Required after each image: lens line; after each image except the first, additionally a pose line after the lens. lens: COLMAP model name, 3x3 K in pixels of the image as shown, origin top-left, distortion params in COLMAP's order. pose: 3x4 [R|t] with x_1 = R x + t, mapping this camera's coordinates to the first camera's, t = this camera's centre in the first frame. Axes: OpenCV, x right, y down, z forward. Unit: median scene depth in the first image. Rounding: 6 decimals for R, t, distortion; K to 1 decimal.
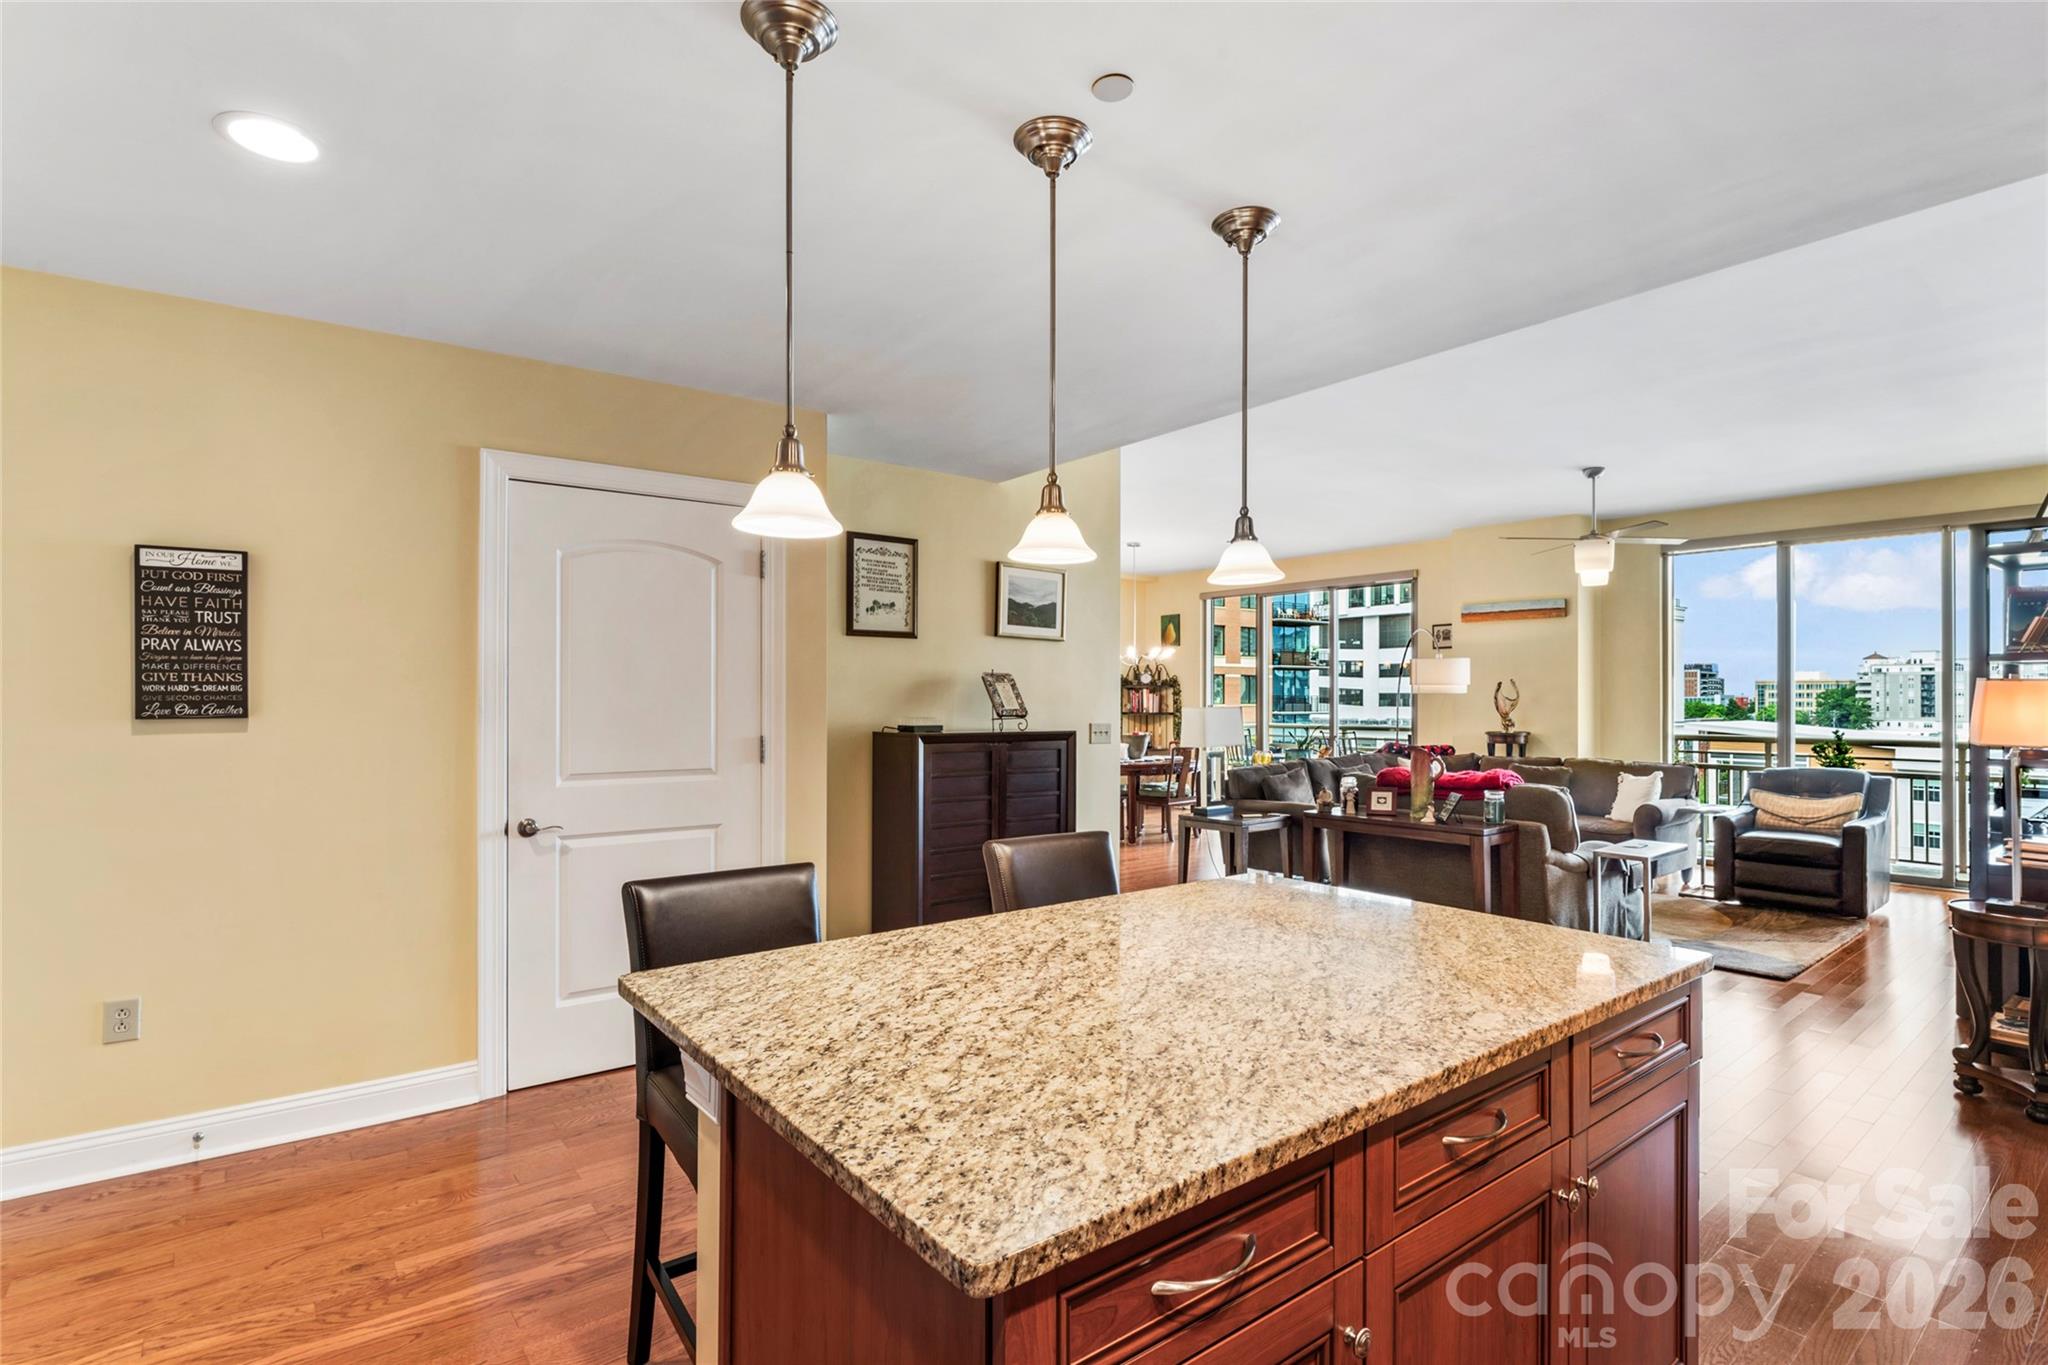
lens RADIAL K [[974.8, 0, 1030.0], [0, 974.8, 692.9], [0, 0, 1]] dist [-0.001204, -0.000509]
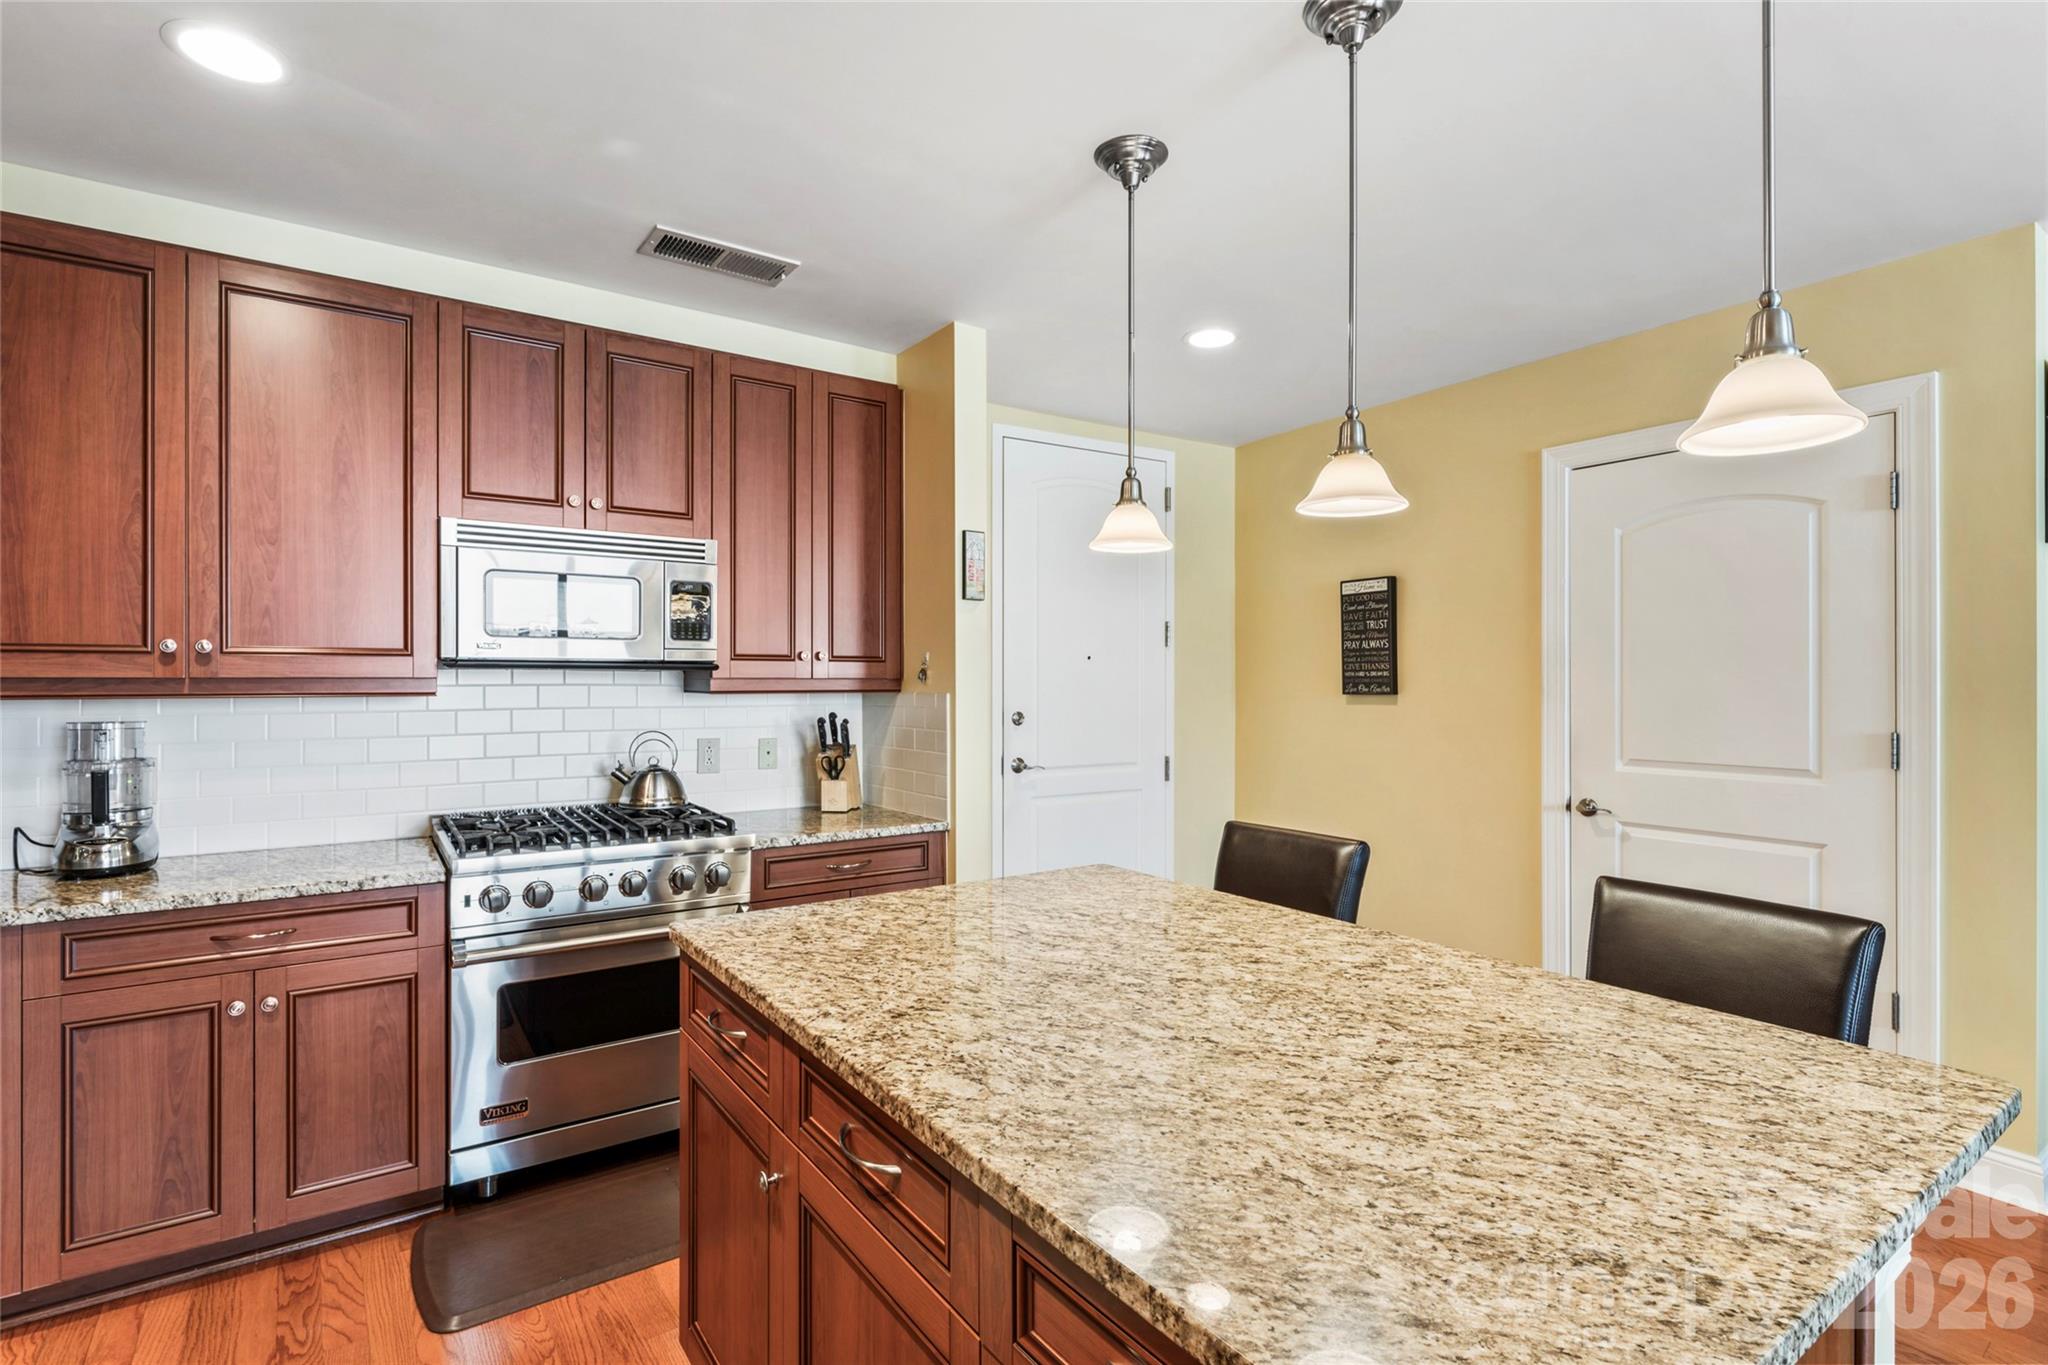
lens RADIAL K [[974.8, 0, 1033.4], [0, 974.8, 676.3], [0, 0, 1]] dist [-0.001204, -0.000509]
pose [[-0.036678, -0.007067, -0.999302, 0.980312], [0.005265, 0.999960, -0.007265, 0.010762], [0.999313, -0.005527, -0.036640, 0.858267]]
